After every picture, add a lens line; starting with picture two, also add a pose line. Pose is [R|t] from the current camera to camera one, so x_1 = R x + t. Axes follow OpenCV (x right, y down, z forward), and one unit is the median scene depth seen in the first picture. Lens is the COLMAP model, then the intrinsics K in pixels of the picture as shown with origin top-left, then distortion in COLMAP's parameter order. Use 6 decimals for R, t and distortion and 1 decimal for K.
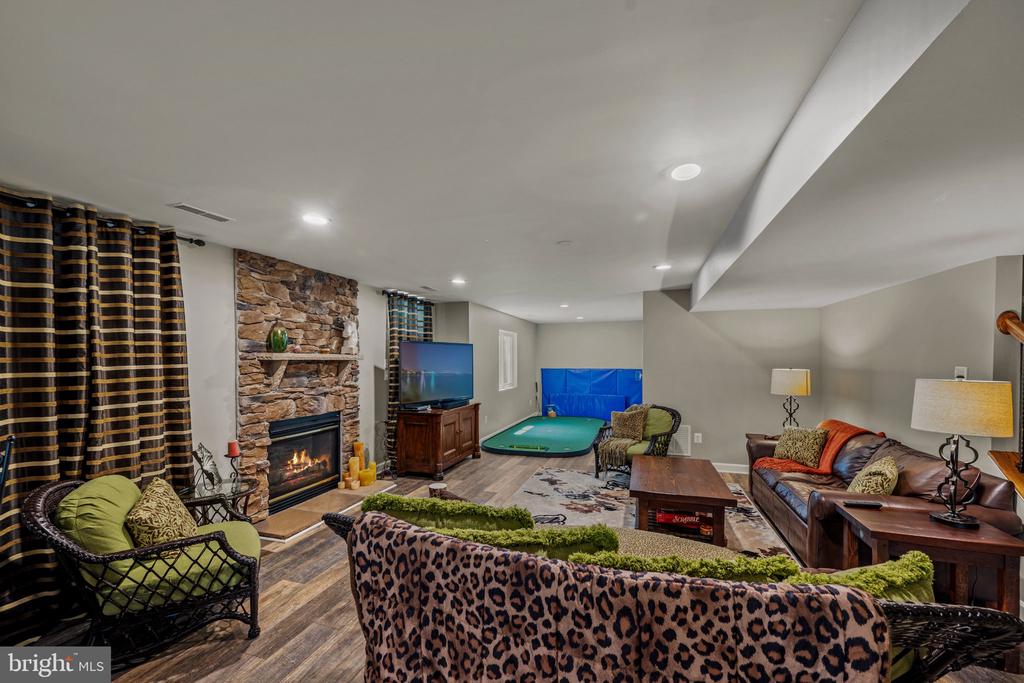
lens RADIAL K [[409.0, 0, 506.0], [0, 409.0, 364.5], [0, 0, 1]] dist [-0.001481, -0.000152]
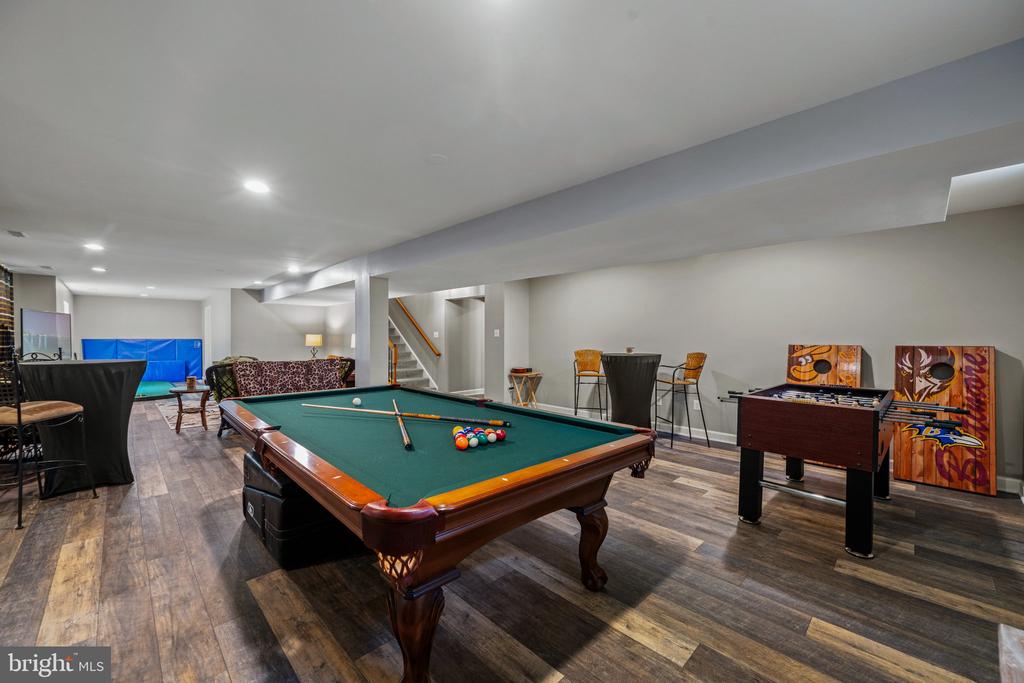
lens RADIAL K [[409.0, 0, 508.2], [0, 409.0, 342.2], [0, 0, 1]] dist [-0.001481, -0.000152]
pose [[0.460407, -0.008398, 0.887668, -0.666233], [0.008216, 0.999953, 0.005198, 0.043576], [-0.887670, 0.004900, 0.460454, -0.809258]]
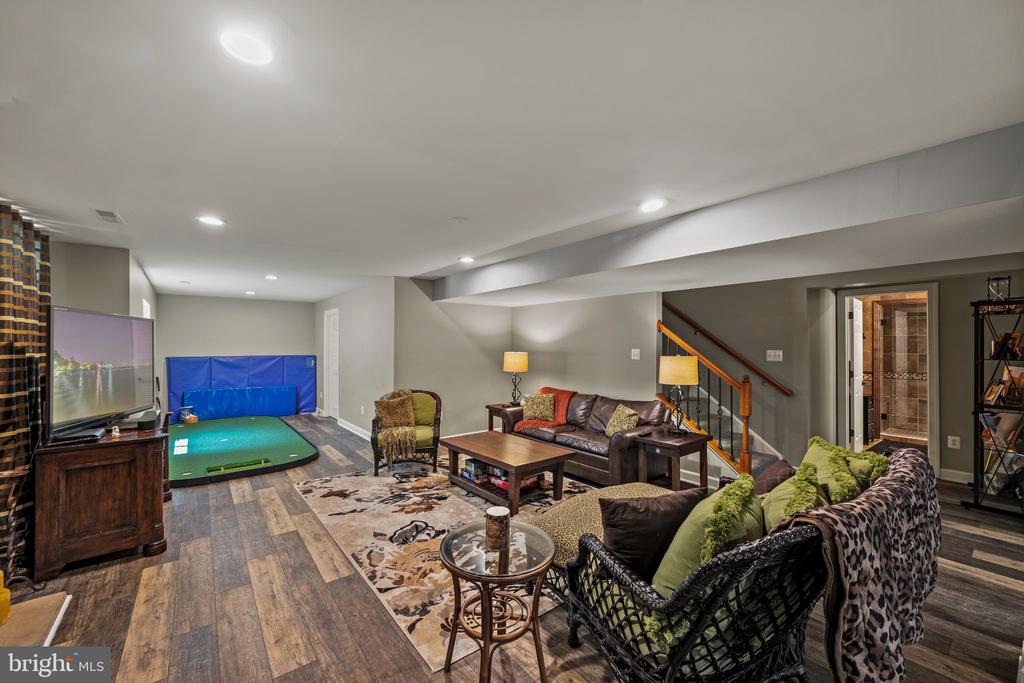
lens RADIAL K [[409.0, 0, 505.2], [0, 409.0, 343.9], [0, 0, 1]] dist [-0.001481, -0.000152]
pose [[0.551424, 0.002425, 0.834222, -0.370672], [0.008673, 0.999925, -0.008640, -0.003575], [-0.834180, 0.012000, 0.551362, 0.259052]]
